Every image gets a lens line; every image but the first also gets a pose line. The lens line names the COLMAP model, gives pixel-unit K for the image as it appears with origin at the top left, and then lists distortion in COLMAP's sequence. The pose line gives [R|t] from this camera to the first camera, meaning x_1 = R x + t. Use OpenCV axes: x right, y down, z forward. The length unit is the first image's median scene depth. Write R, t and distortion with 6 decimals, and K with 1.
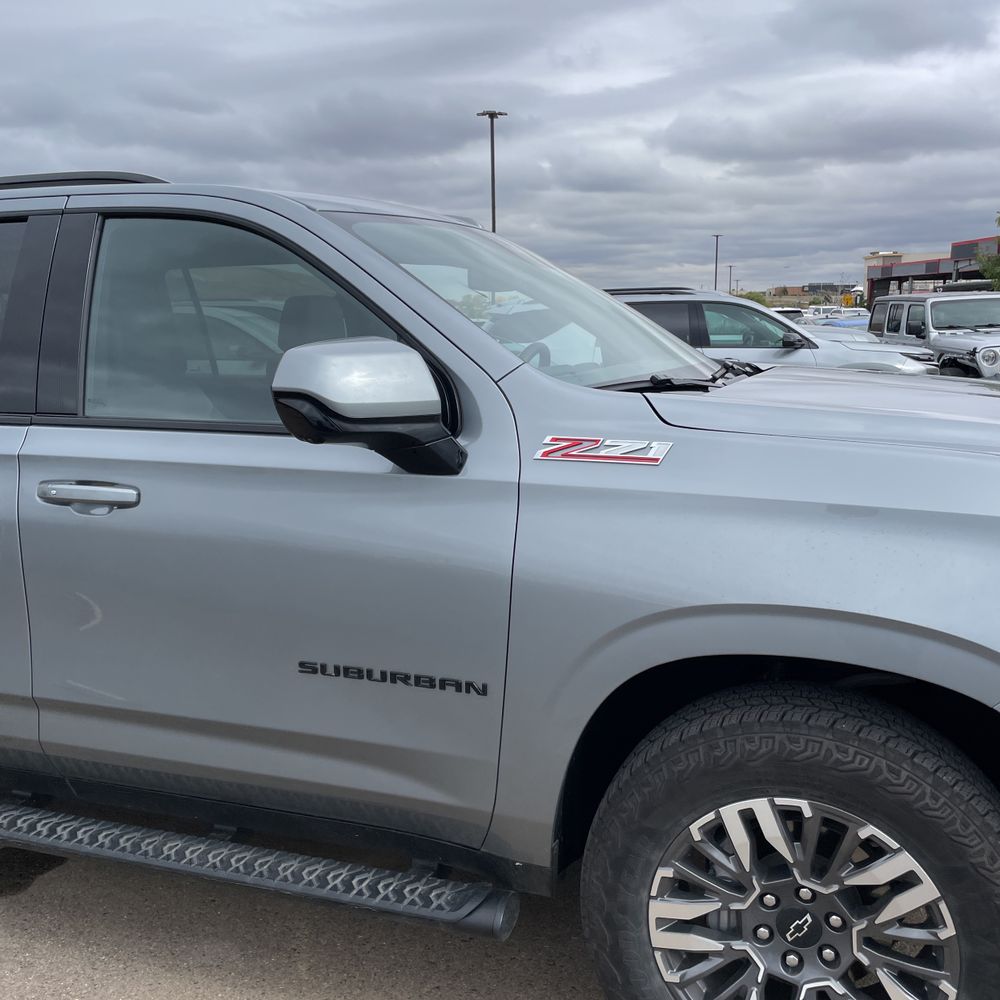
lens RADIAL K [[1030.3, 0, 509.7], [0, 1030.3, 494.4], [0, 0, 1]] dist [0.044812, 0.000000]
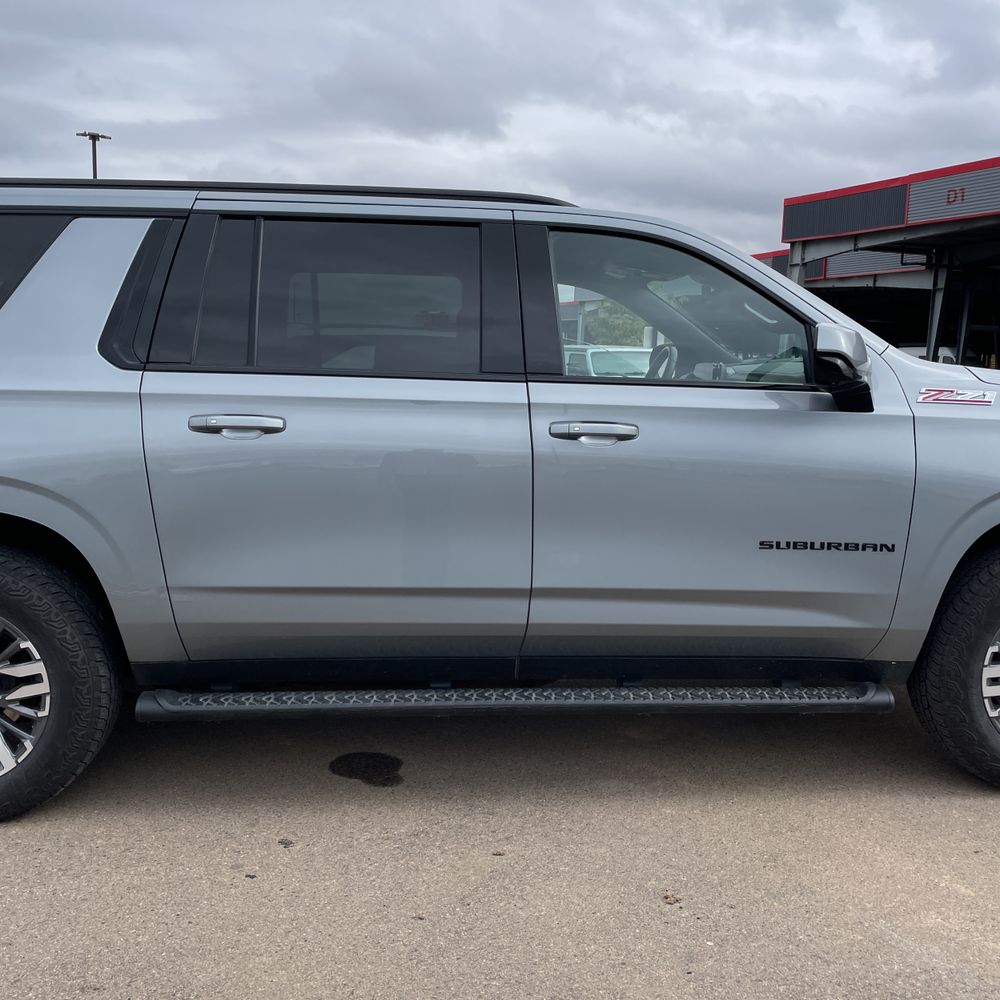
lens RADIAL K [[1030.3, 0, 525.8], [0, 1030.3, 499.8], [0, 0, 1]] dist [0.044812, 0.000000]
pose [[0.906817, -0.015655, 0.421233, -1.249325], [0.032740, 0.998907, -0.033358, 0.156395], [-0.420251, 0.044041, 0.906339, -0.215902]]
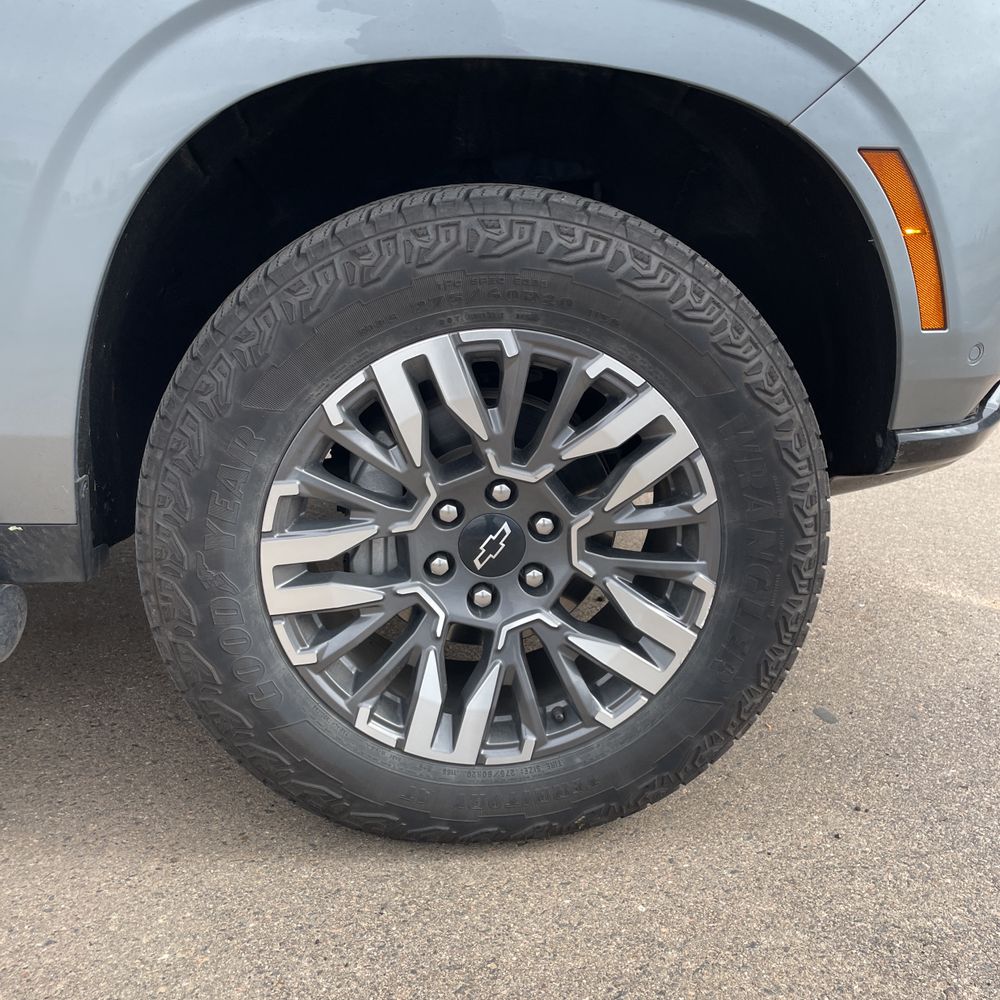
lens RADIAL K [[1030.3, 0, 503.2], [0, 1030.3, 496.0], [0, 0, 1]] dist [0.044812, 0.000000]
pose [[0.902393, -0.094467, 0.420433, 0.012813], [0.035581, 0.988677, 0.145777, 0.289150], [-0.429444, -0.116588, 0.895536, 0.416056]]
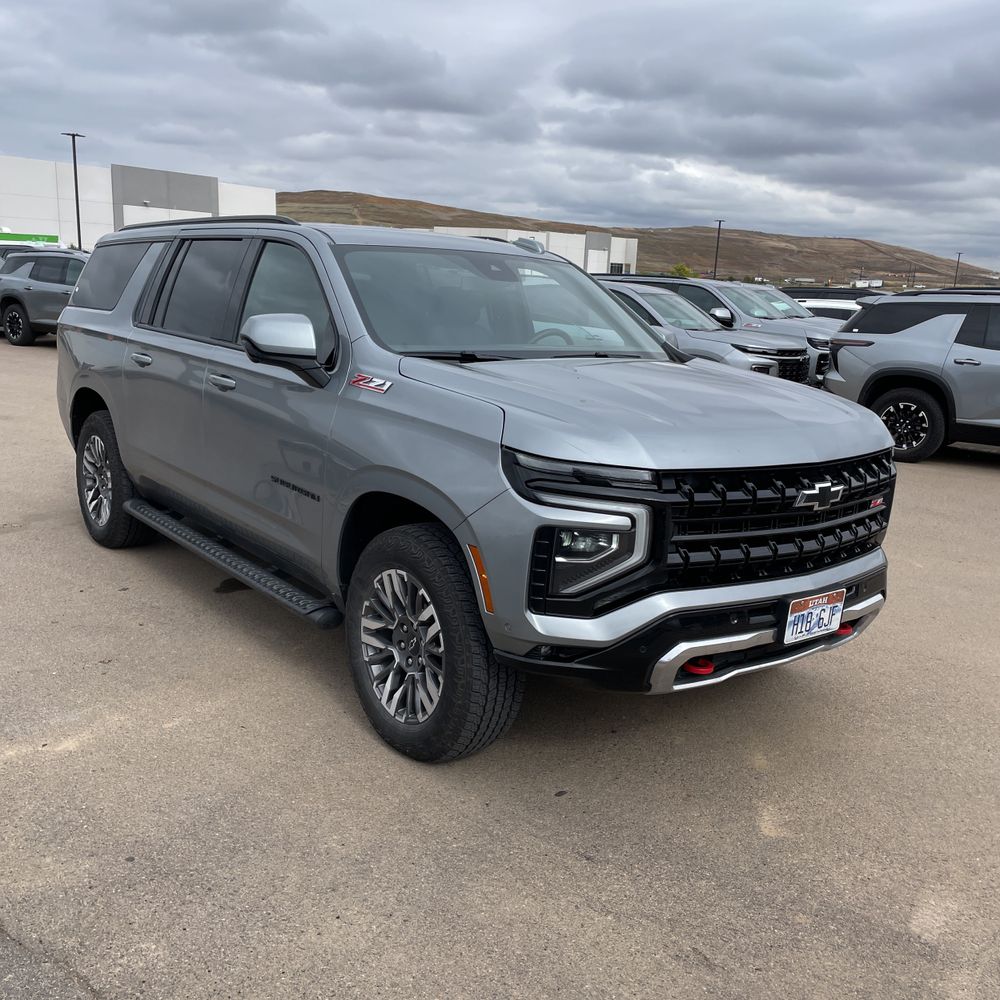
lens RADIAL K [[1030.3, 0, 508.2], [0, 1030.3, 509.1], [0, 0, 1]] dist [0.044812, 0.000000]
pose [[0.846133, 0.177547, -0.502530, 1.329349], [-0.156184, 0.984089, 0.084712, -0.015352], [0.509575, 0.006810, 0.860400, -0.537464]]
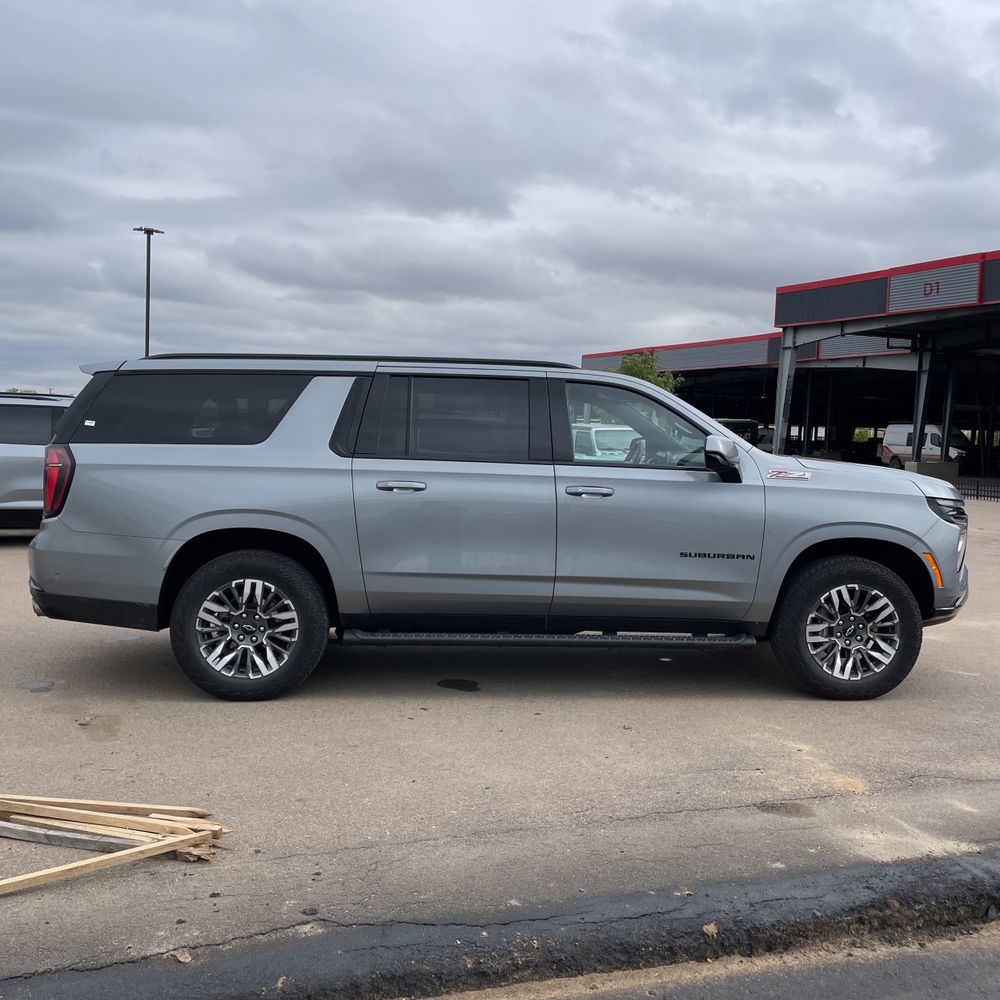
lens RADIAL K [[1030.3, 0, 515.0], [0, 1030.3, 481.9], [0, 0, 1]] dist [0.044812, 0.000000]
pose [[0.913397, 0.028743, 0.406054, -1.884359], [0.021127, 0.992812, -0.117803, 0.318373], [-0.406521, 0.116180, 0.906224, -1.427125]]
